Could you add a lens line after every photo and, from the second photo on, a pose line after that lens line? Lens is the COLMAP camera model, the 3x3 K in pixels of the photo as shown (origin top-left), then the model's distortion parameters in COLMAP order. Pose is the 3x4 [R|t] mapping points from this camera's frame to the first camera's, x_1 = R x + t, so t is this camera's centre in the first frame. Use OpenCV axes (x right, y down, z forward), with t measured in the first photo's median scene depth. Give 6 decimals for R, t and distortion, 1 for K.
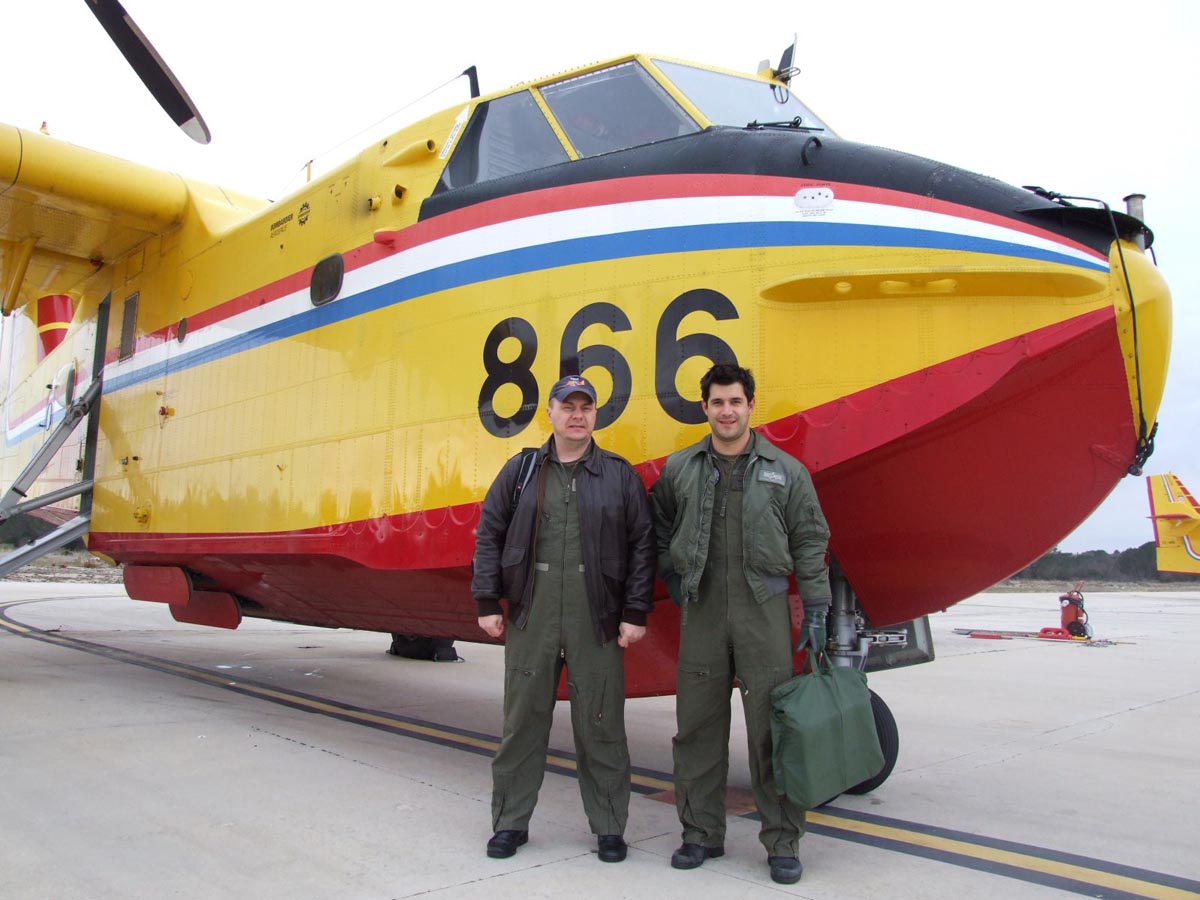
lens RADIAL K [[954.9, 0, 600.0], [0, 954.9, 450.0], [0, 0, 1]] dist [-0.173371, 0.132438]
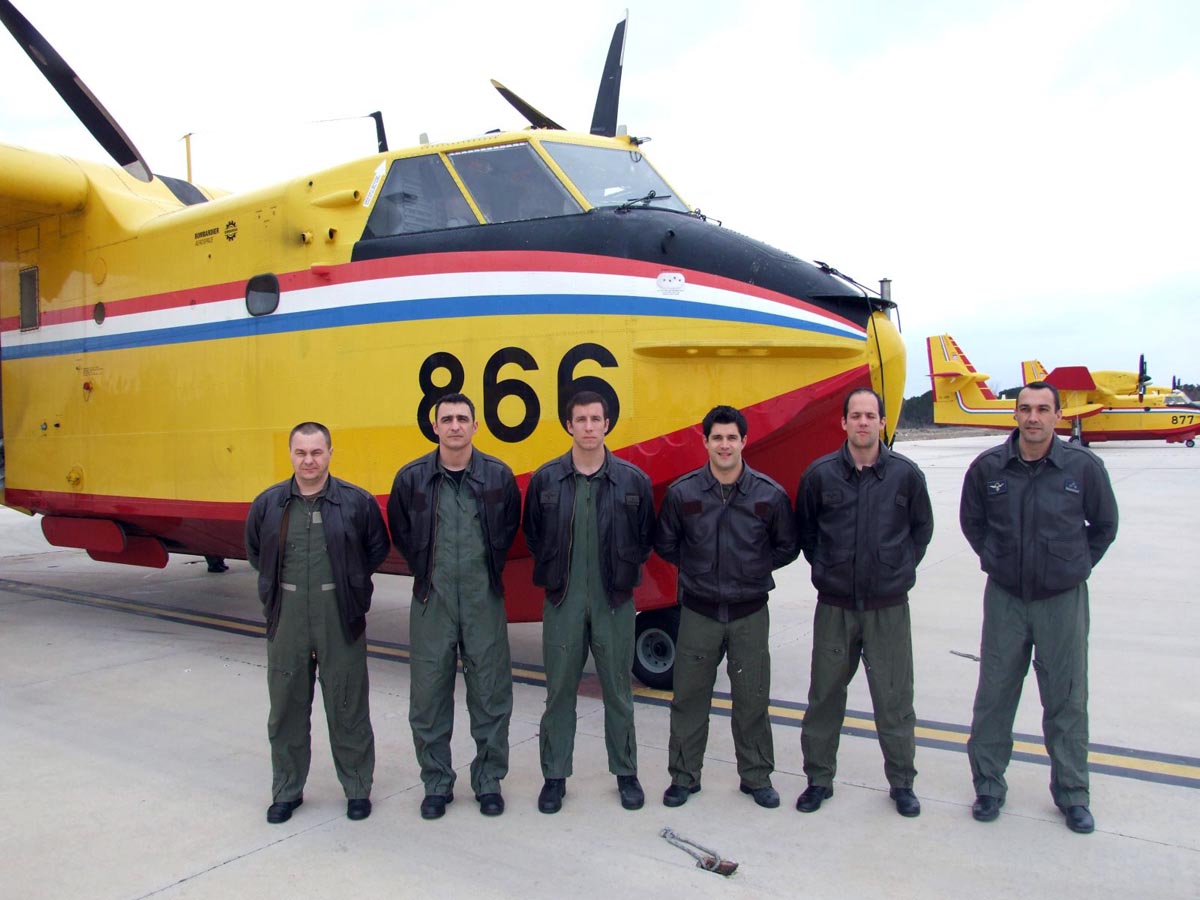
lens RADIAL K [[954.9, 0, 600.0], [0, 954.9, 450.0], [0, 0, 1]] dist [-0.173371, 0.132438]
pose [[0.979421, -0.050890, 0.195307, -0.131727], [0.020341, 0.987651, 0.155341, -0.190522], [-0.200801, -0.148172, 0.968362, -0.313399]]
